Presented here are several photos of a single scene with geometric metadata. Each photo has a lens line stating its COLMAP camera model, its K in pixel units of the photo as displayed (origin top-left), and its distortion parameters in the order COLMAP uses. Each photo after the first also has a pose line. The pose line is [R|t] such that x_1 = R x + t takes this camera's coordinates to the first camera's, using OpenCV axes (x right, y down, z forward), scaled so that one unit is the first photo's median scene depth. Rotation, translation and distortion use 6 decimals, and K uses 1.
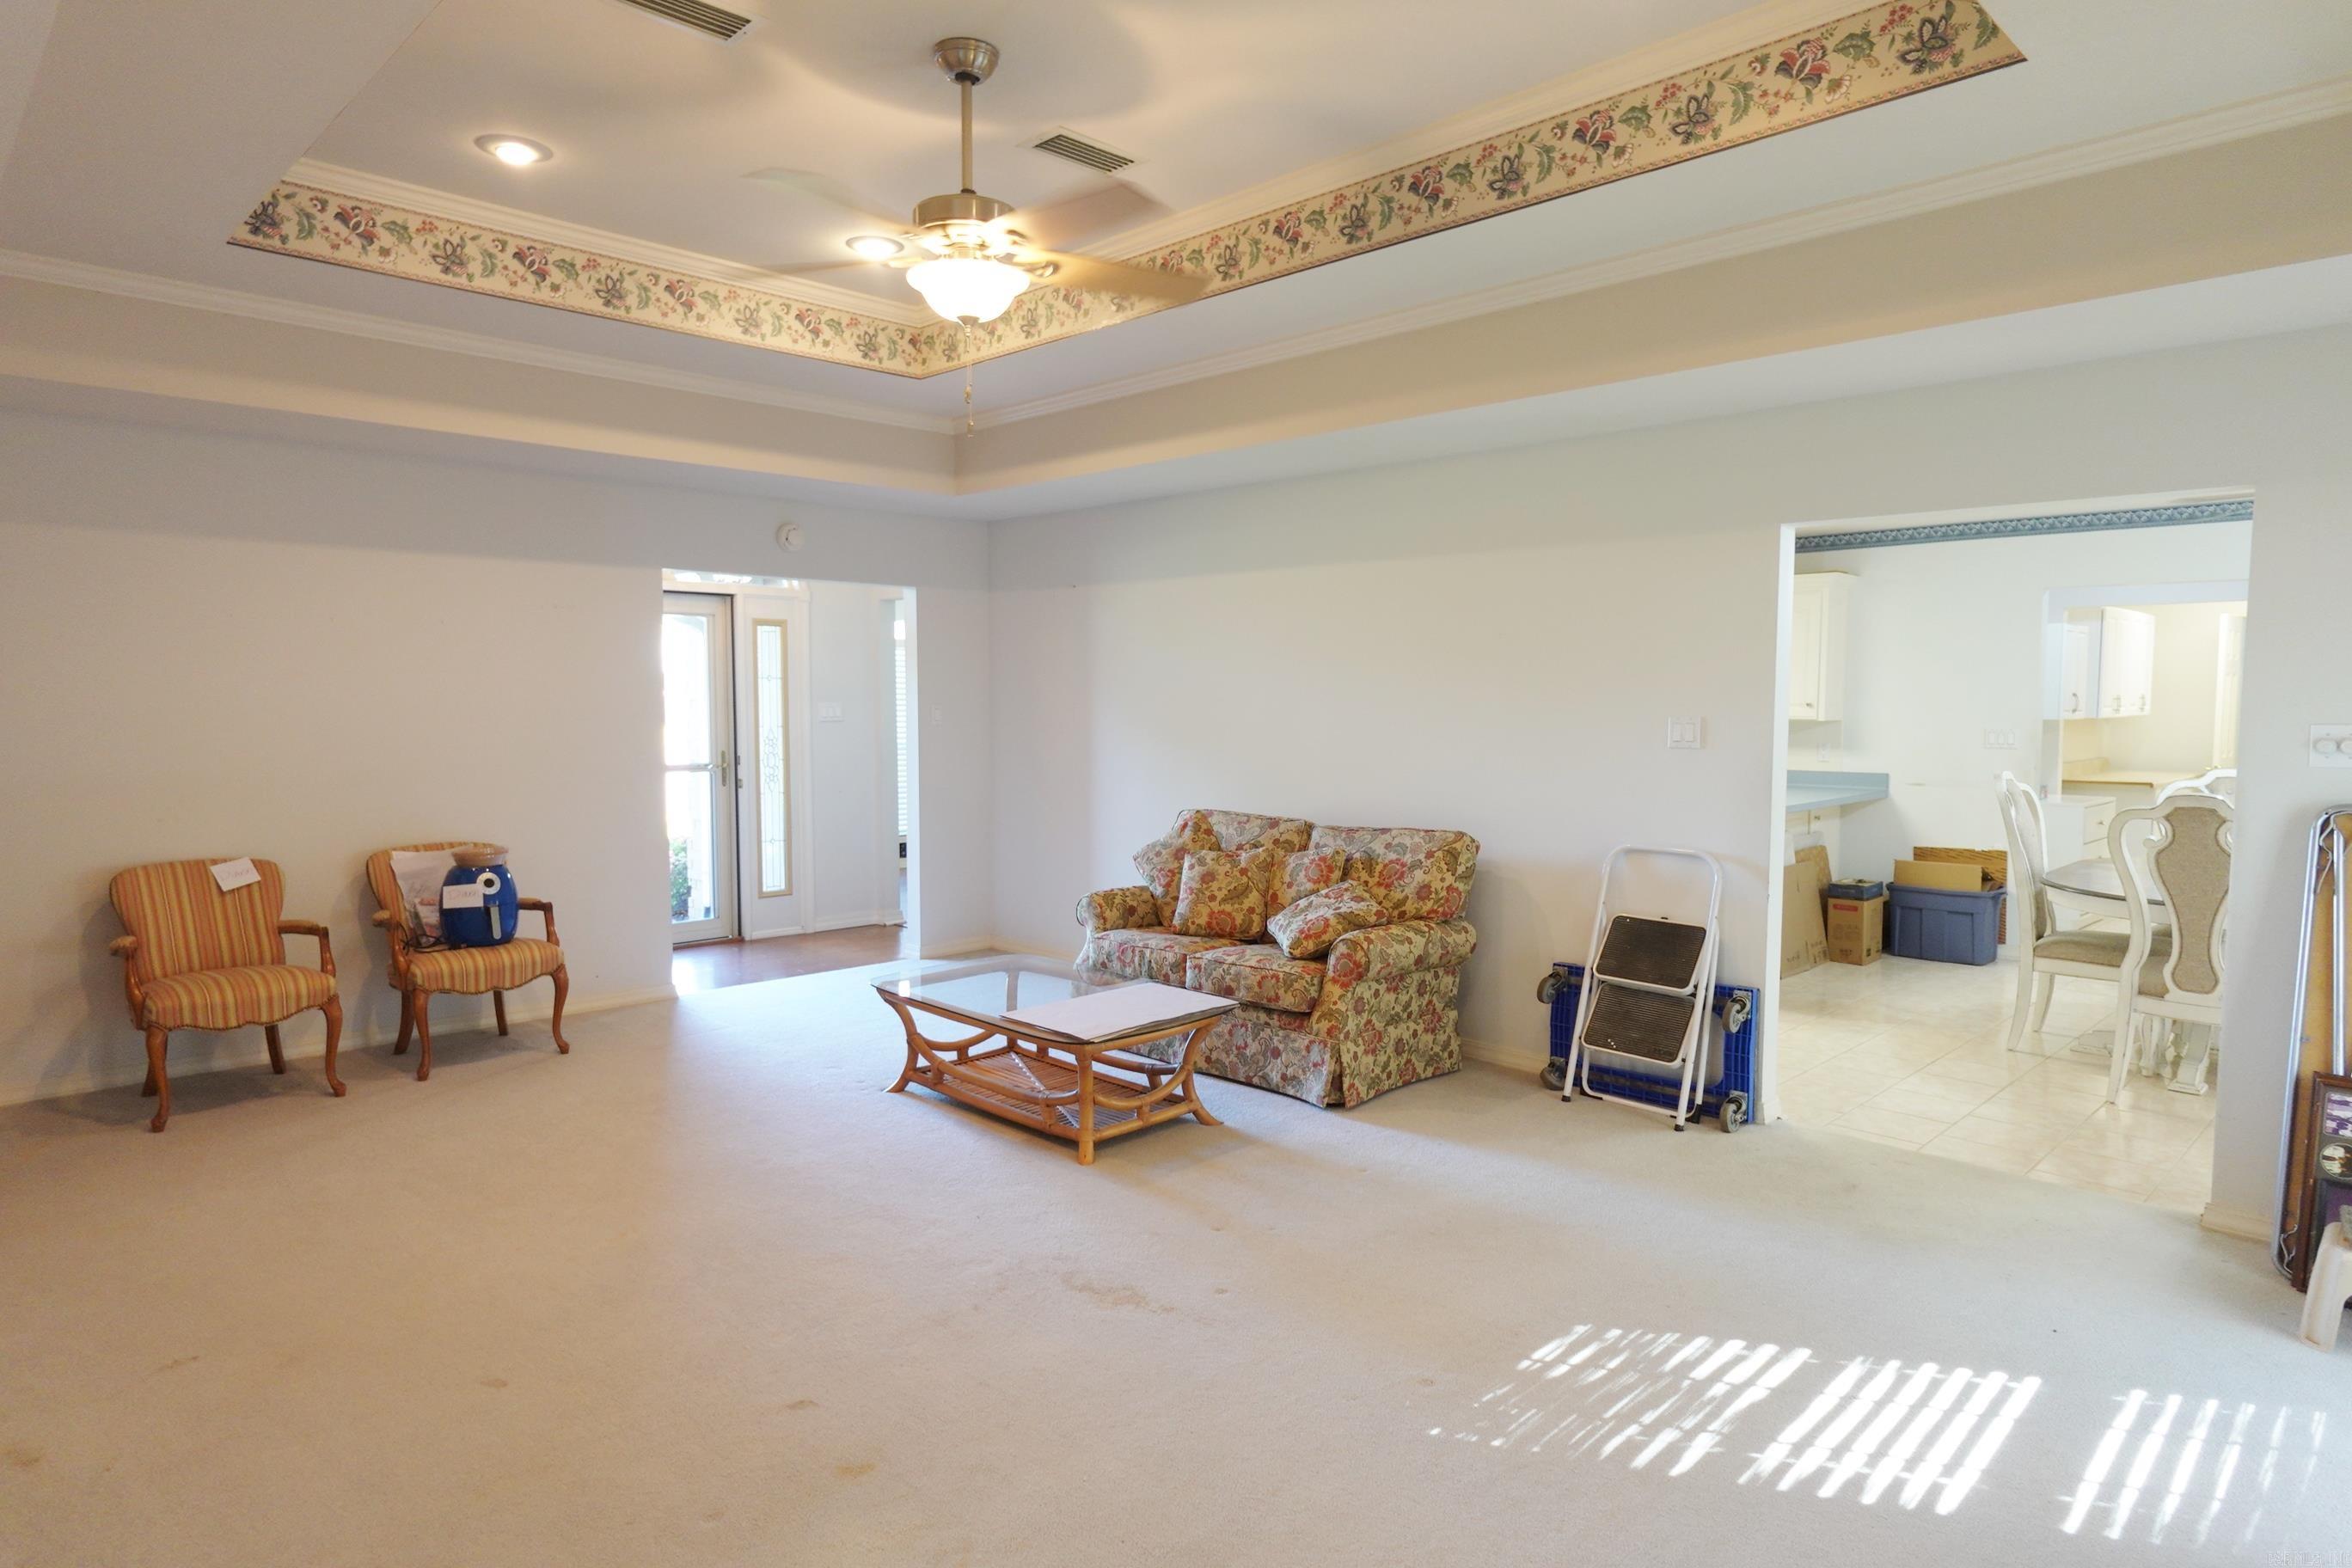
lens RADIAL K [[1338.9, 0, 1182.1], [0, 1338.9, 797.8], [0, 0, 1]] dist [0.001391, 0.002438]
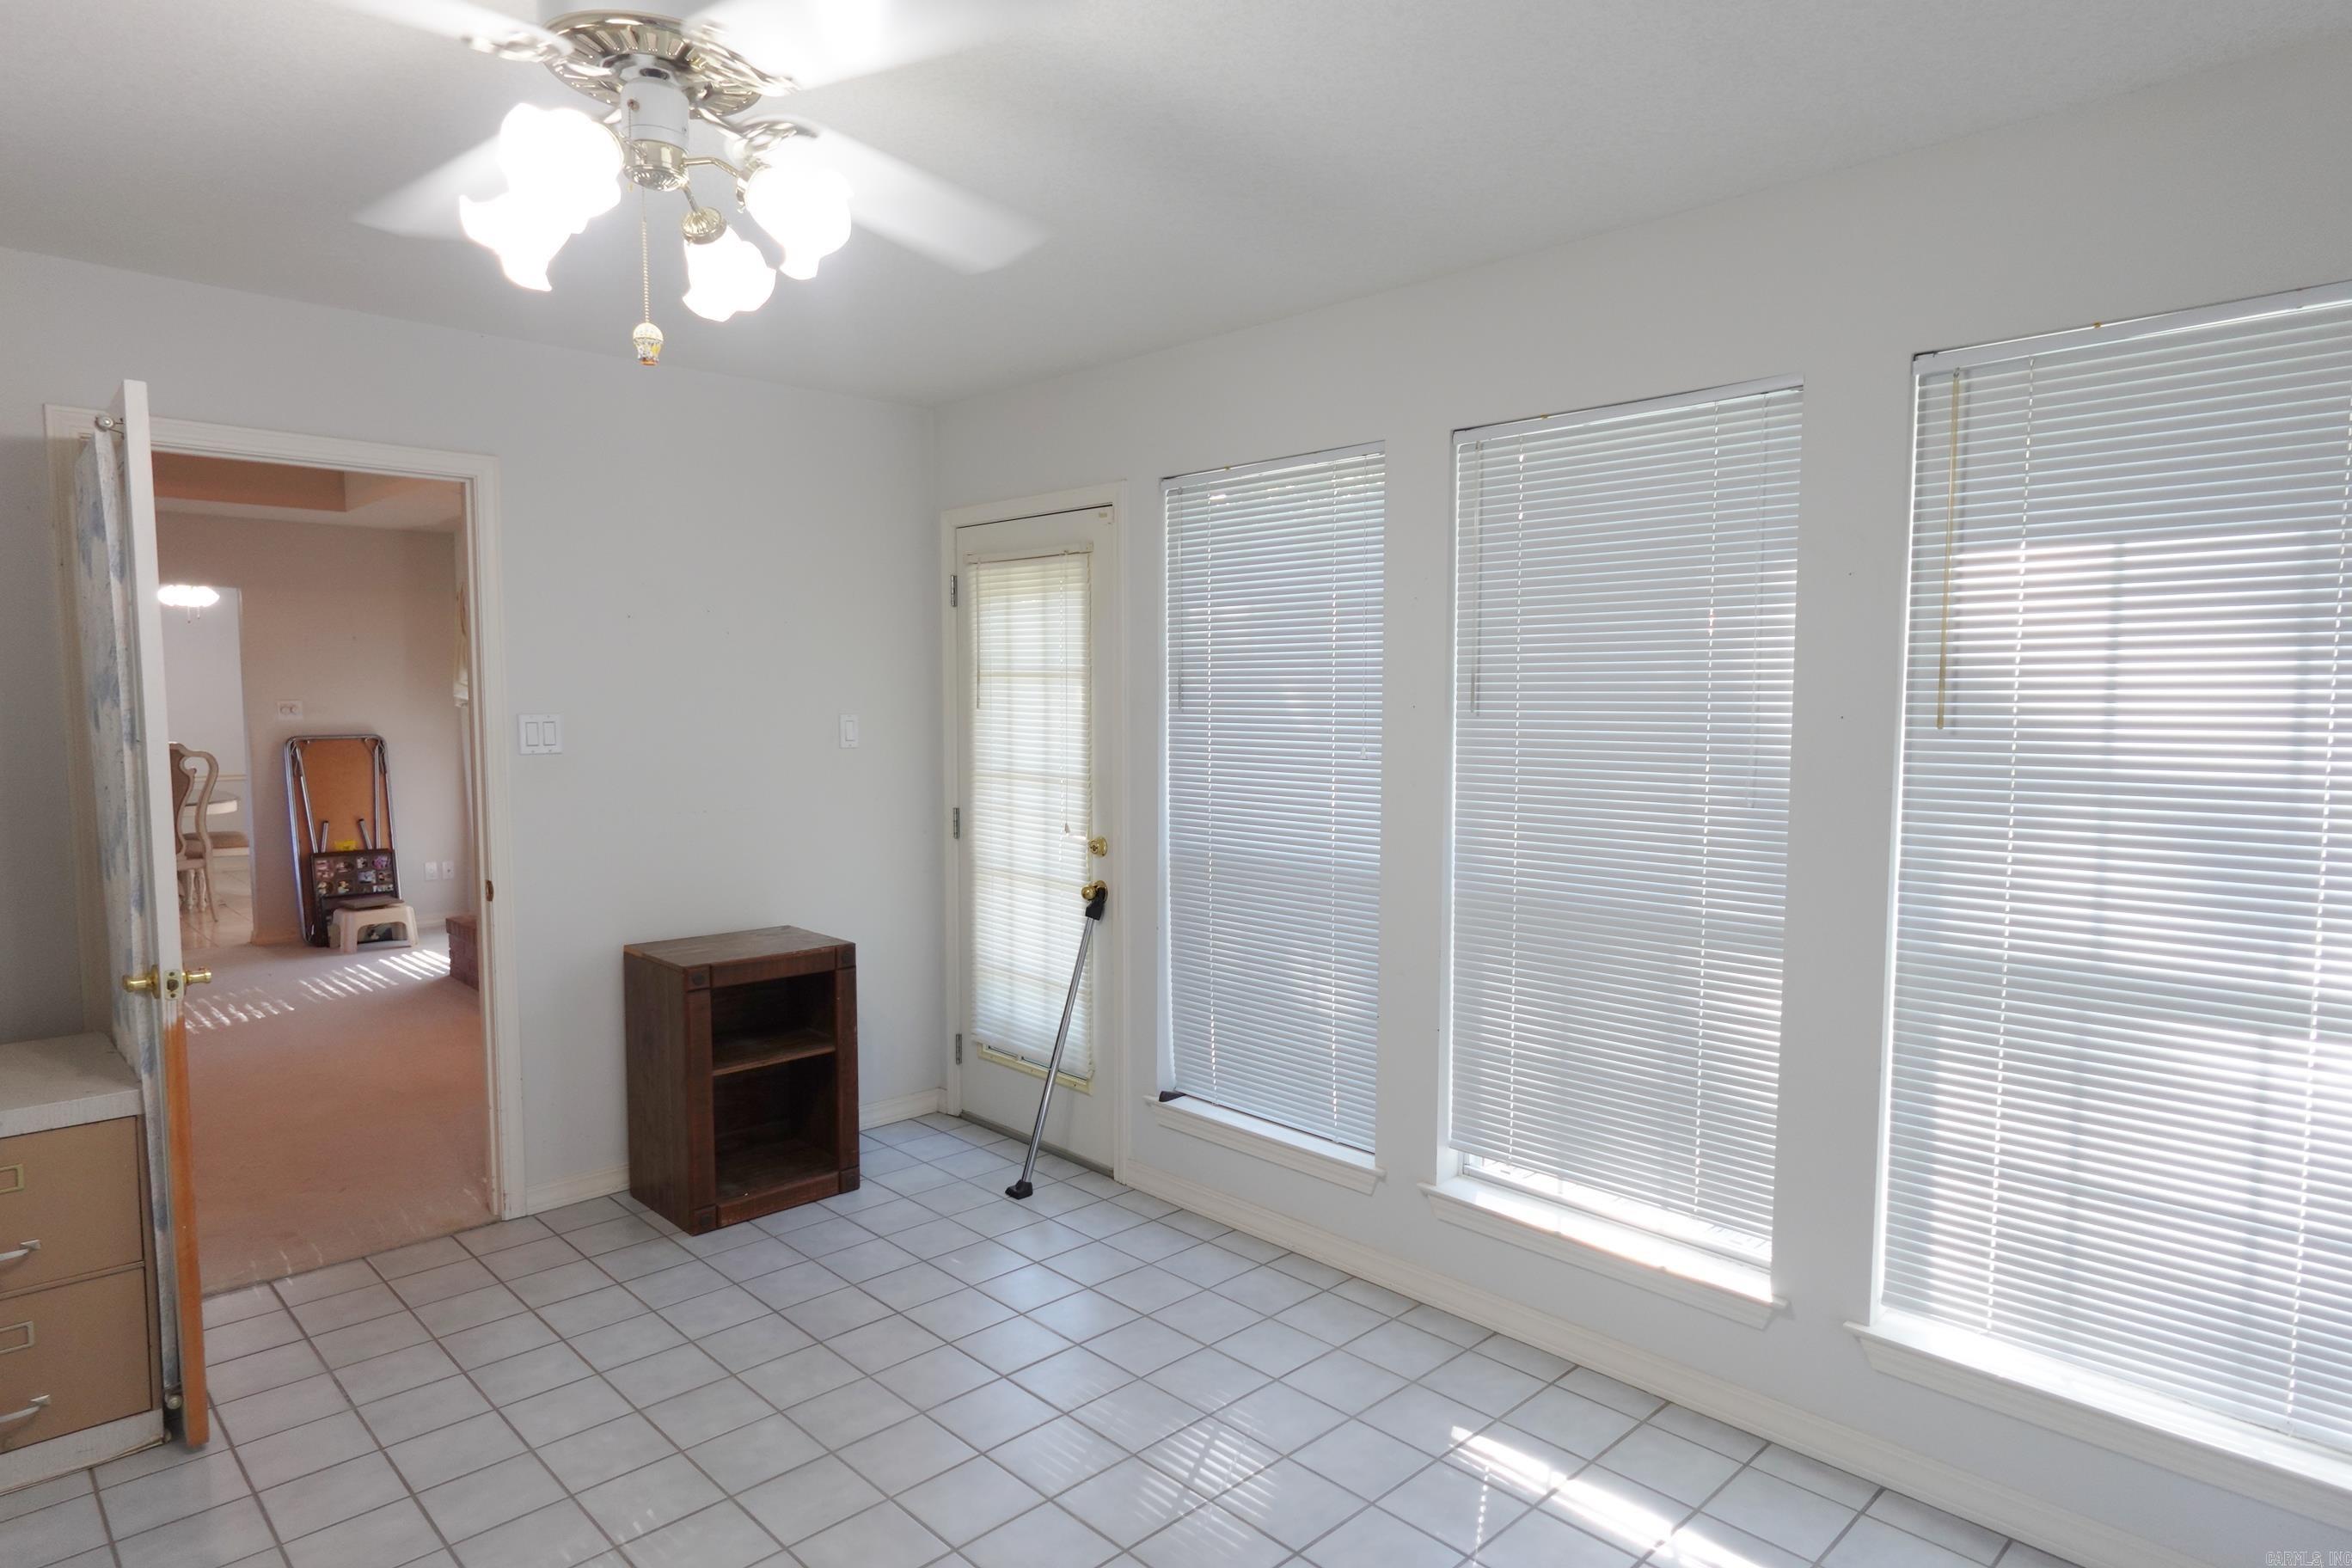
lens RADIAL K [[1351.9, 0, 1173.4], [0, 1351.9, 784.2], [0, 0, 1]] dist [0.000354, 0.000576]
pose [[0.014117, -0.076650, 0.996958, -0.959968], [0.078251, 0.994084, 0.075321, 0.021223], [-0.996834, 0.076950, 0.020031, -0.347414]]
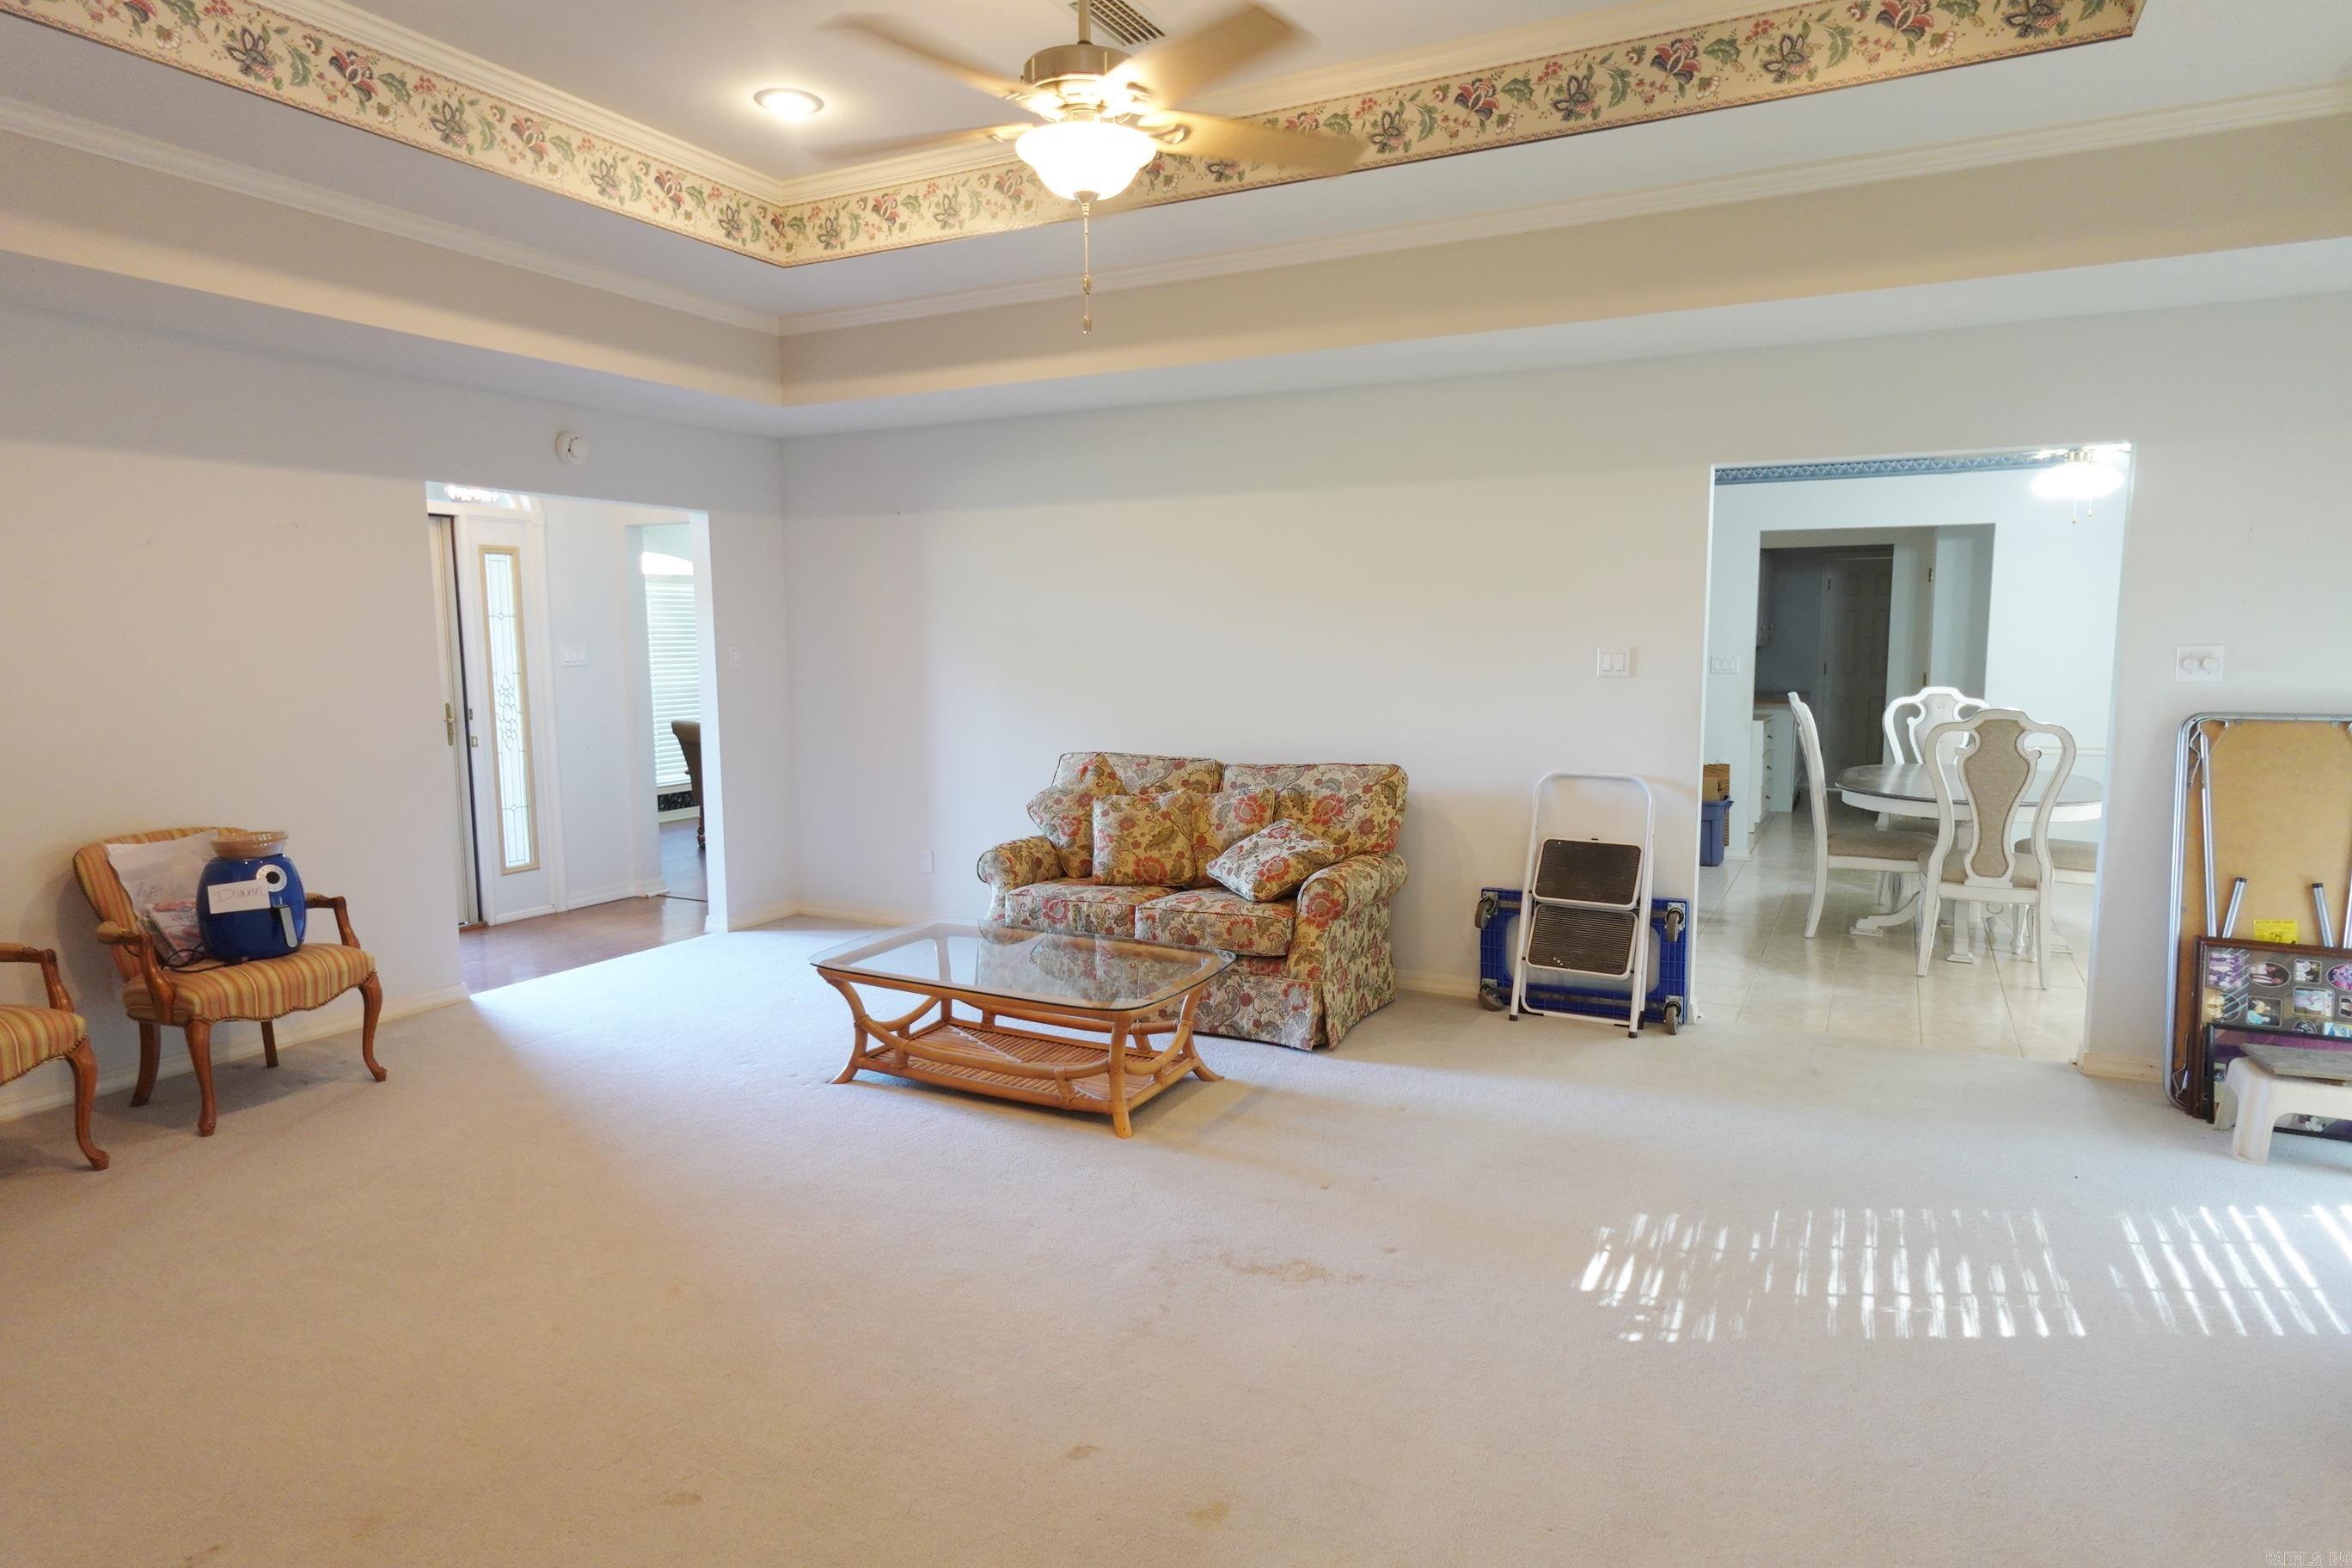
lens RADIAL K [[1337.8, 0, 1180.4], [0, 1337.8, 795.4], [0, 0, 1]] dist [0.005763, -0.000150]
pose [[0.952473, -0.045257, 0.301244, -0.259105], [0.031970, 0.998292, 0.048894, -0.006288], [-0.302942, -0.036939, 0.952293, 0.095064]]
